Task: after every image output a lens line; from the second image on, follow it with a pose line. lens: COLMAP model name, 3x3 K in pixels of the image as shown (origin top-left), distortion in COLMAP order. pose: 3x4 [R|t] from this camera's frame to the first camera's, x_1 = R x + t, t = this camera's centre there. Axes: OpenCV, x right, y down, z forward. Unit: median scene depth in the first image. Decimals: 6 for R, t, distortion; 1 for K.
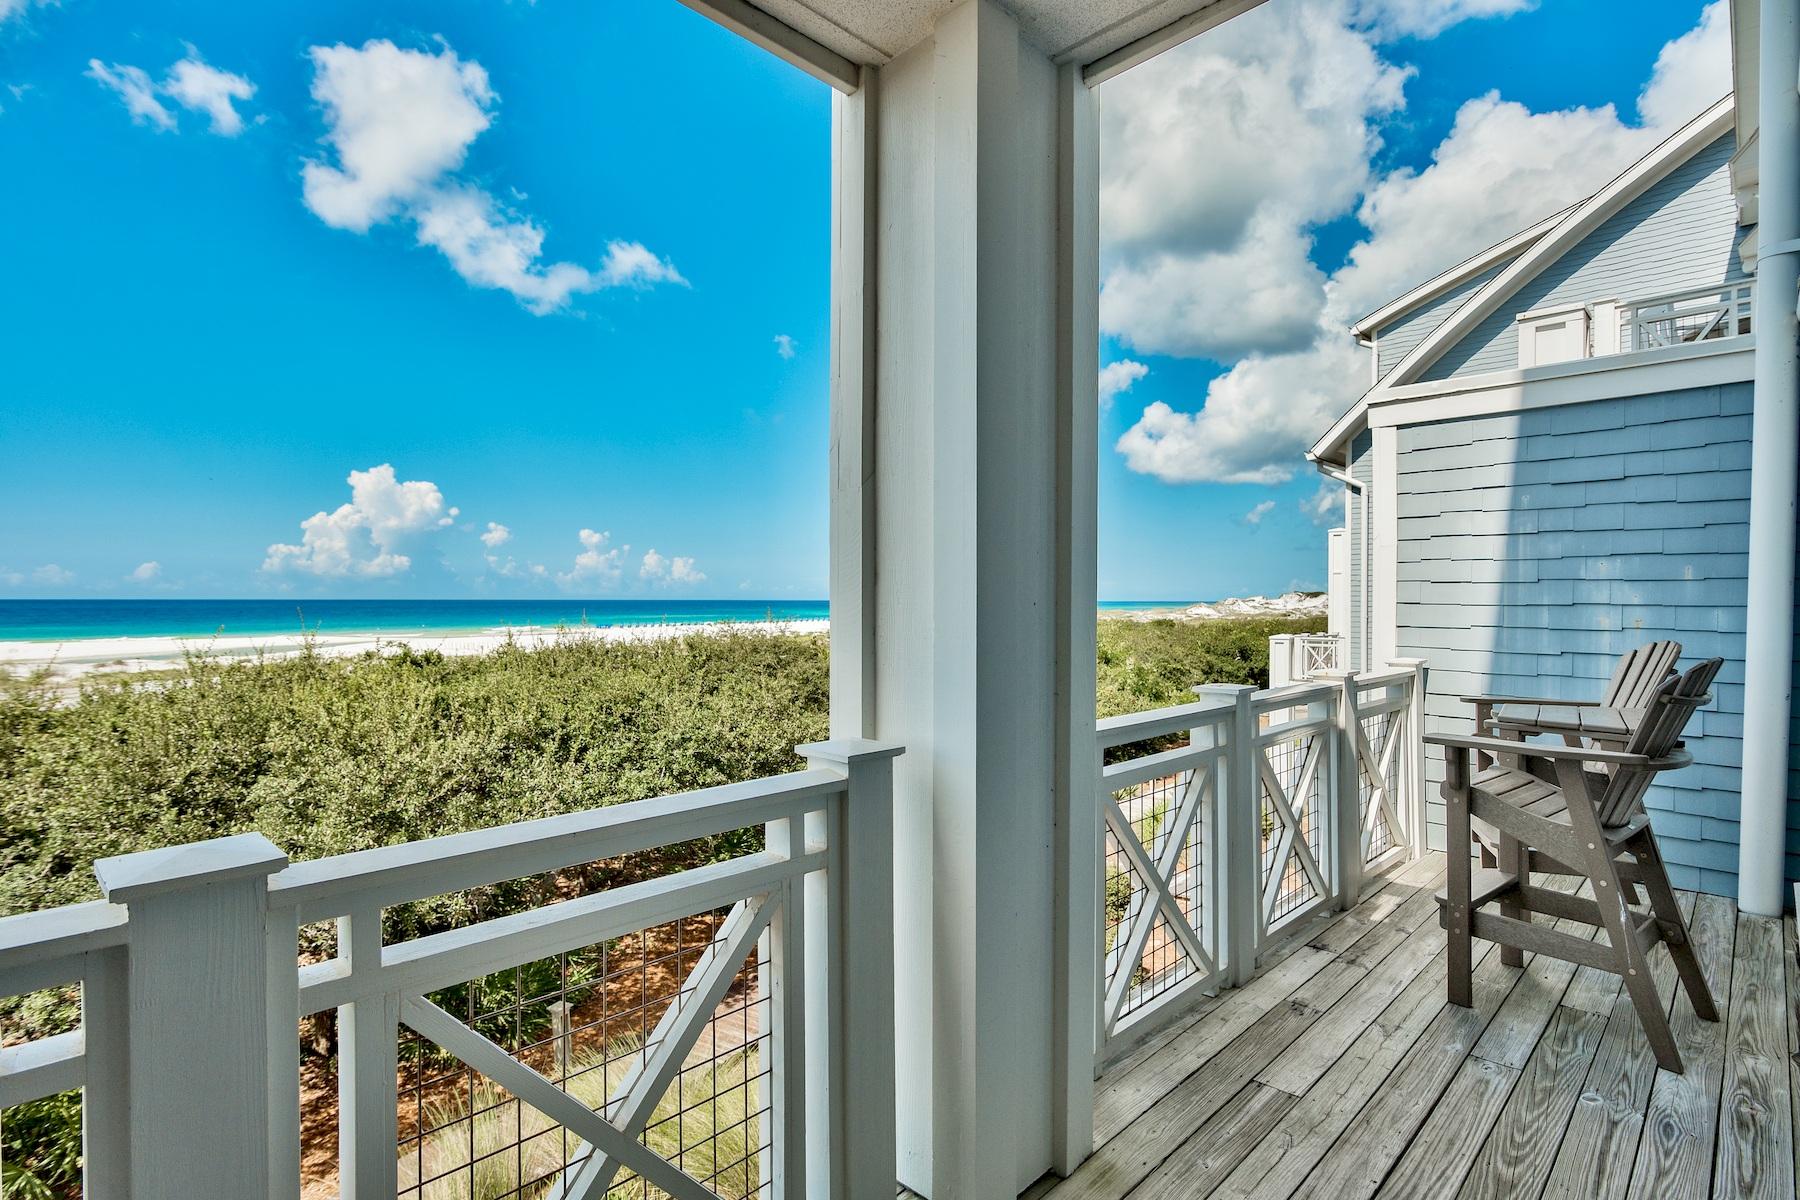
lens RADIAL K [[896.7, 0, 913.2], [0, 896.7, 598.3], [0, 0, 1]] dist [0.000320, 0.000537]
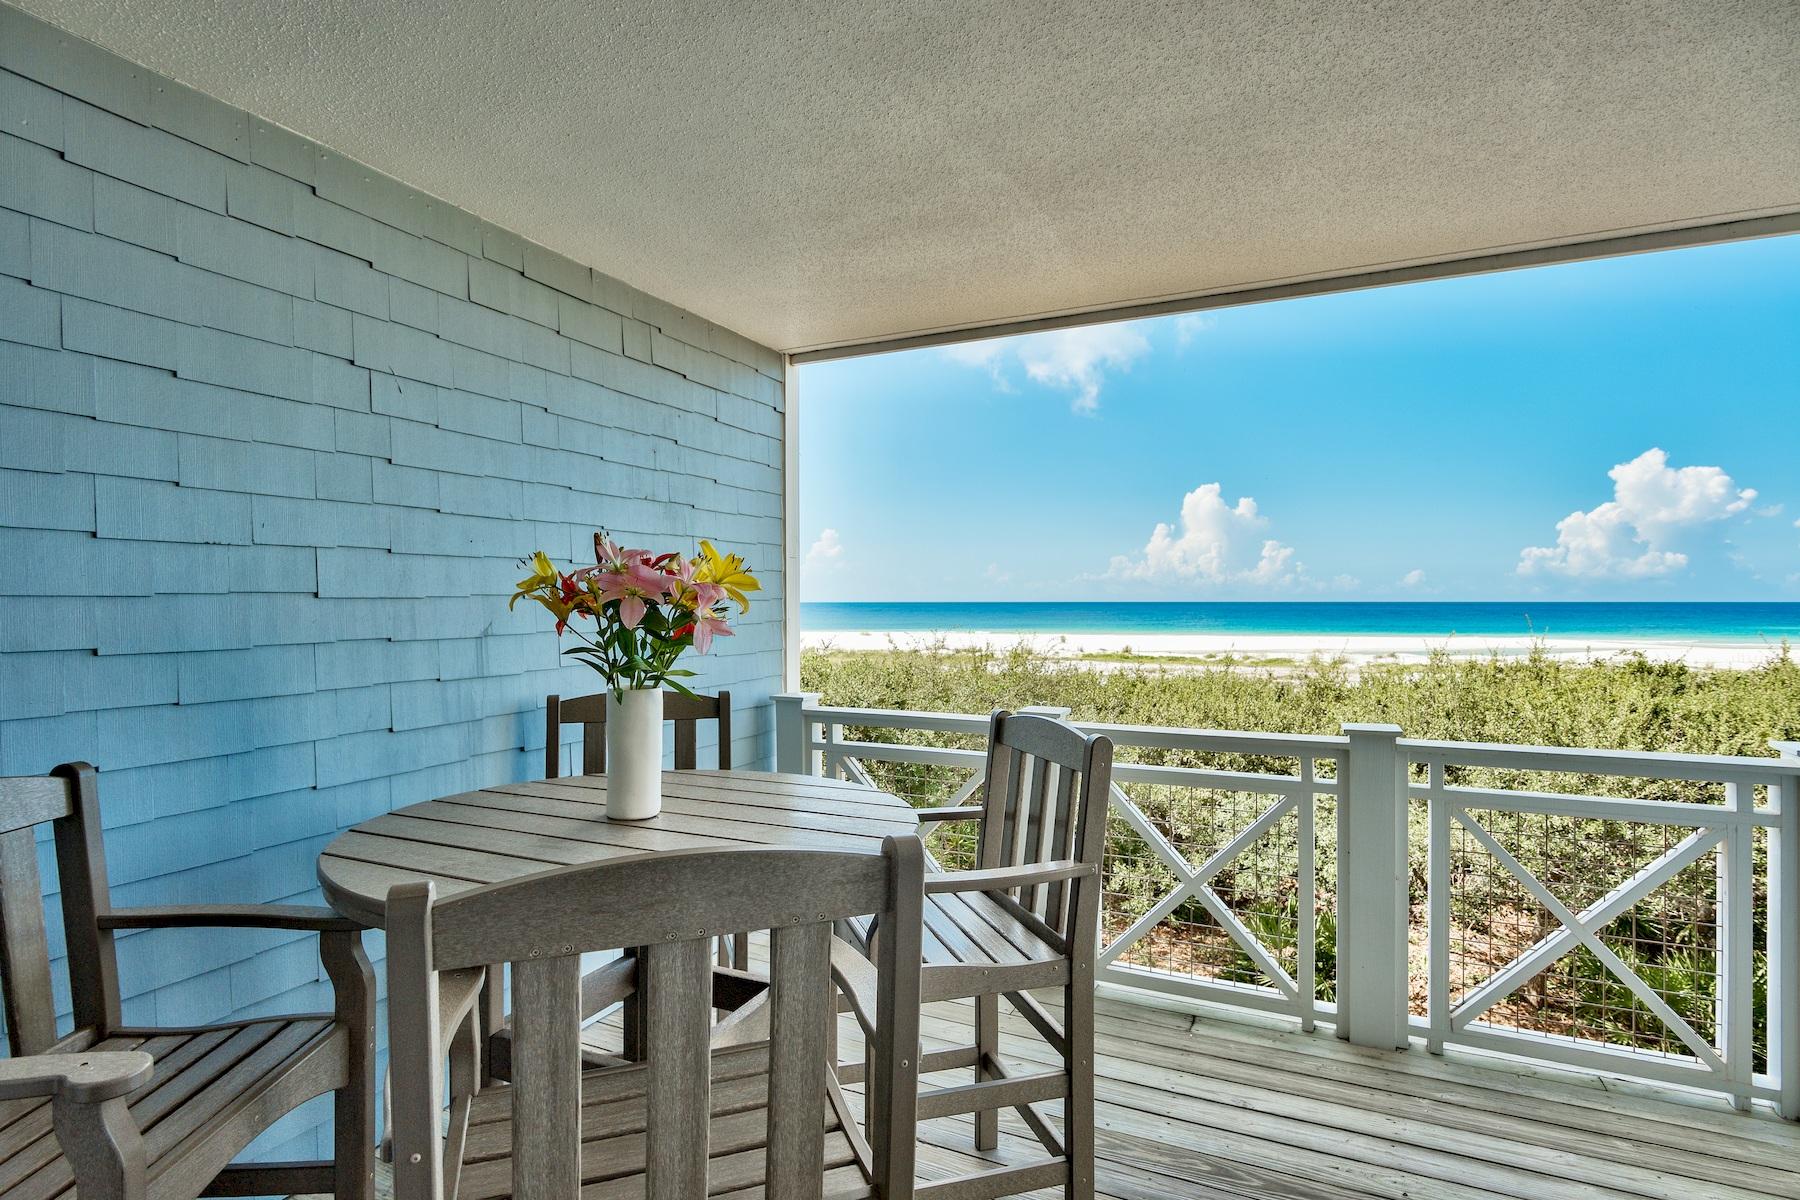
lens RADIAL K [[897.1, 0, 841.0], [0, 897.1, 609.9], [0, 0, 1]] dist [-0.000531, -0.000732]
pose [[0.288650, 0.008837, -0.957394, 0.117567], [0.003054, 0.999944, 0.010150, -0.008523], [0.957430, -0.005854, 0.288607, -0.116694]]
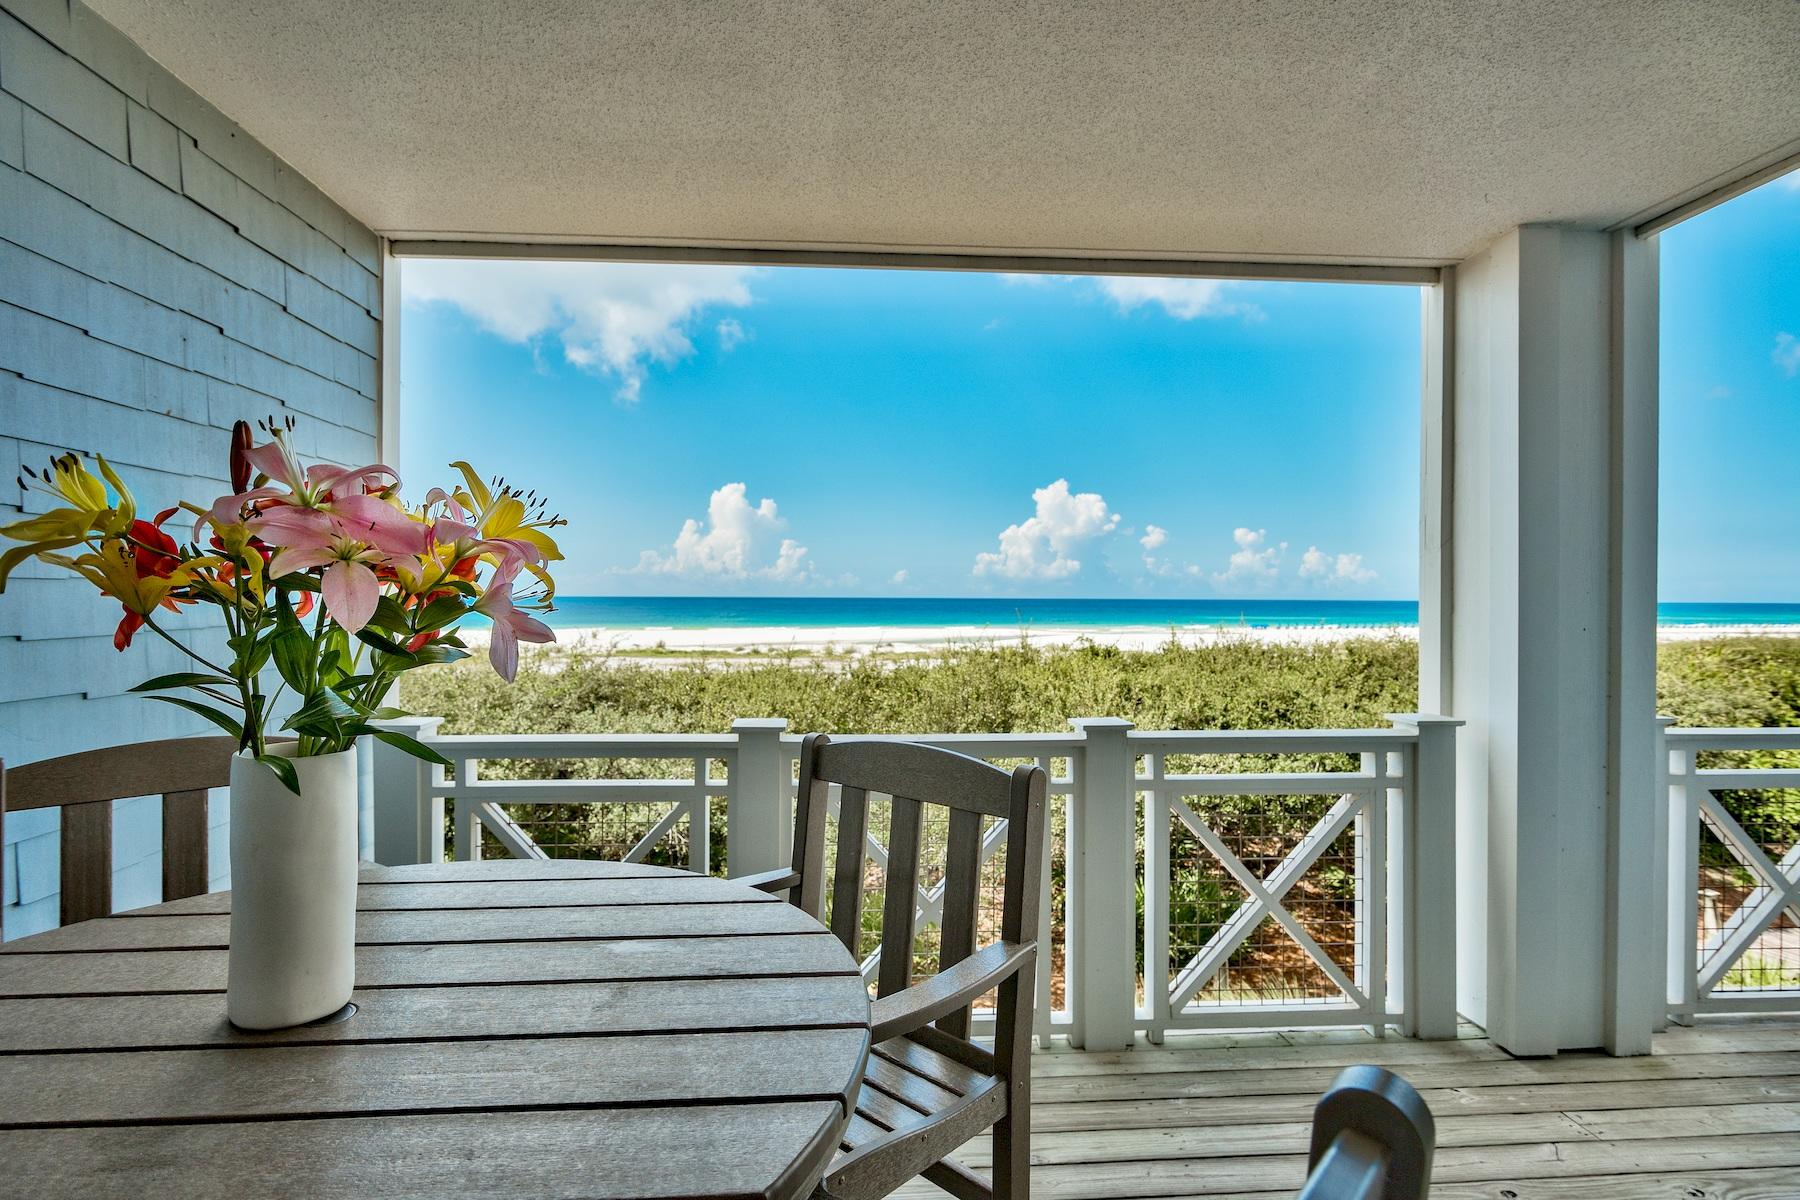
lens RADIAL K [[917.7, 0, 847.6], [0, 917.7, 598.0], [0, 0, 1]] dist [-0.002488, -0.001170]
pose [[0.728895, 0.003928, -0.684614, 0.044512], [-0.002868, 0.999992, 0.002684, -0.006916], [0.684619, 0.000007, 0.728901, -0.131678]]
